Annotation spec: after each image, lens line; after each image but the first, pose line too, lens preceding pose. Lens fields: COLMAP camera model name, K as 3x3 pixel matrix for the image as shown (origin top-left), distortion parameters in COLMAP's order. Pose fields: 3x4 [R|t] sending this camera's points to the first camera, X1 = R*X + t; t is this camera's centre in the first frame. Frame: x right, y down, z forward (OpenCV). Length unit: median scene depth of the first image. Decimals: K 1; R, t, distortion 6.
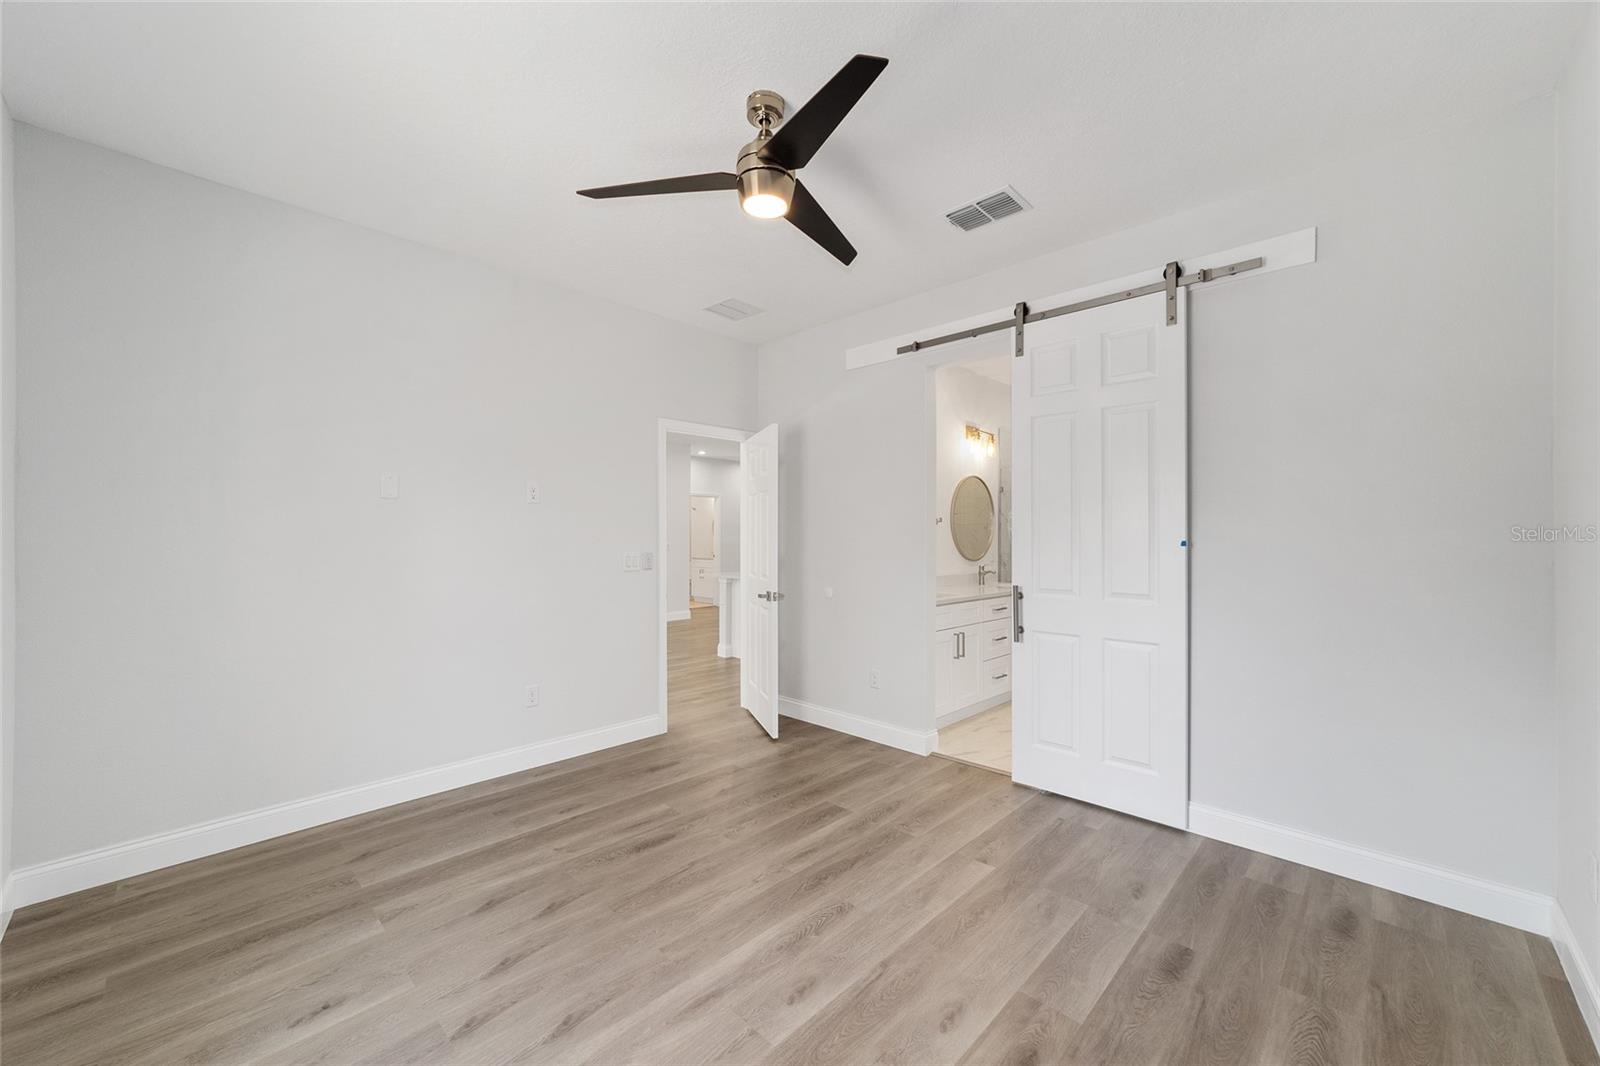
lens RADIAL K [[615.9, 0, 796.7], [0, 615.9, 546.6], [0, 0, 1]] dist [-0.012819, 0.006595]
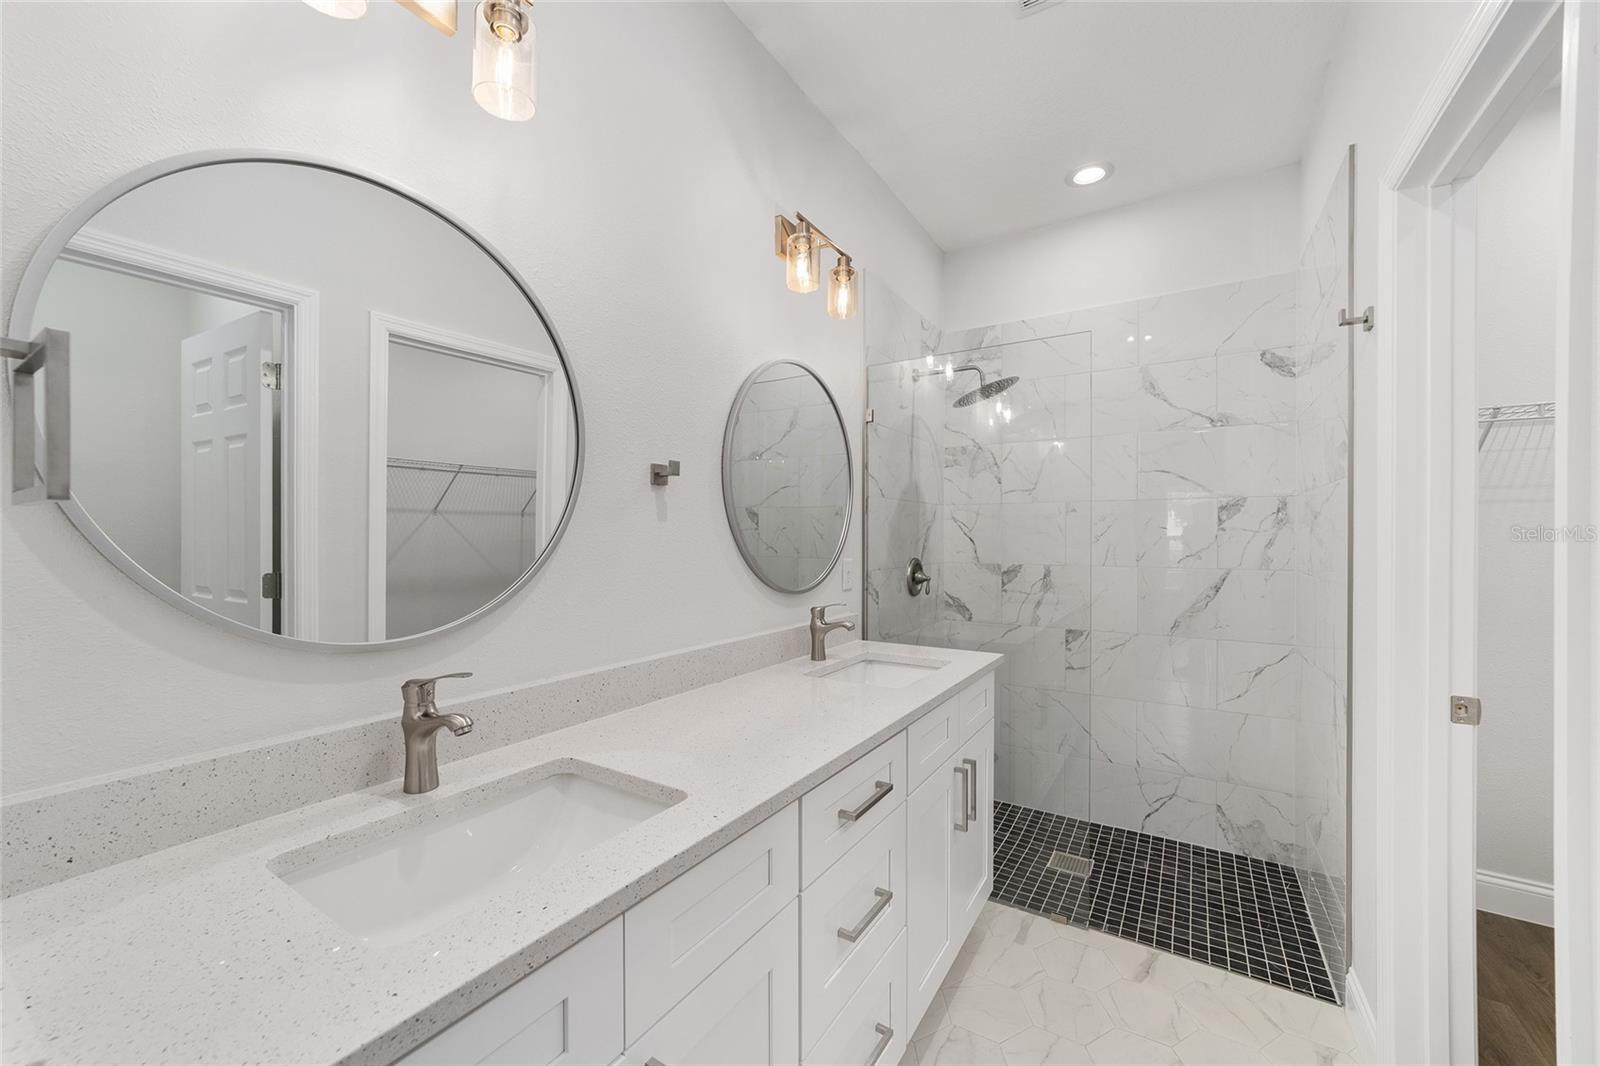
lens RADIAL K [[615.9, 0, 802.3], [0, 615.9, 535.7], [0, 0, 1]] dist [-0.012819, 0.006595]
pose [[0.977300, 0.002394, 0.211846, 0.275896], [-0.001417, 0.999988, -0.004766, -0.011295], [-0.211854, 0.004358, 0.977292, 0.831171]]
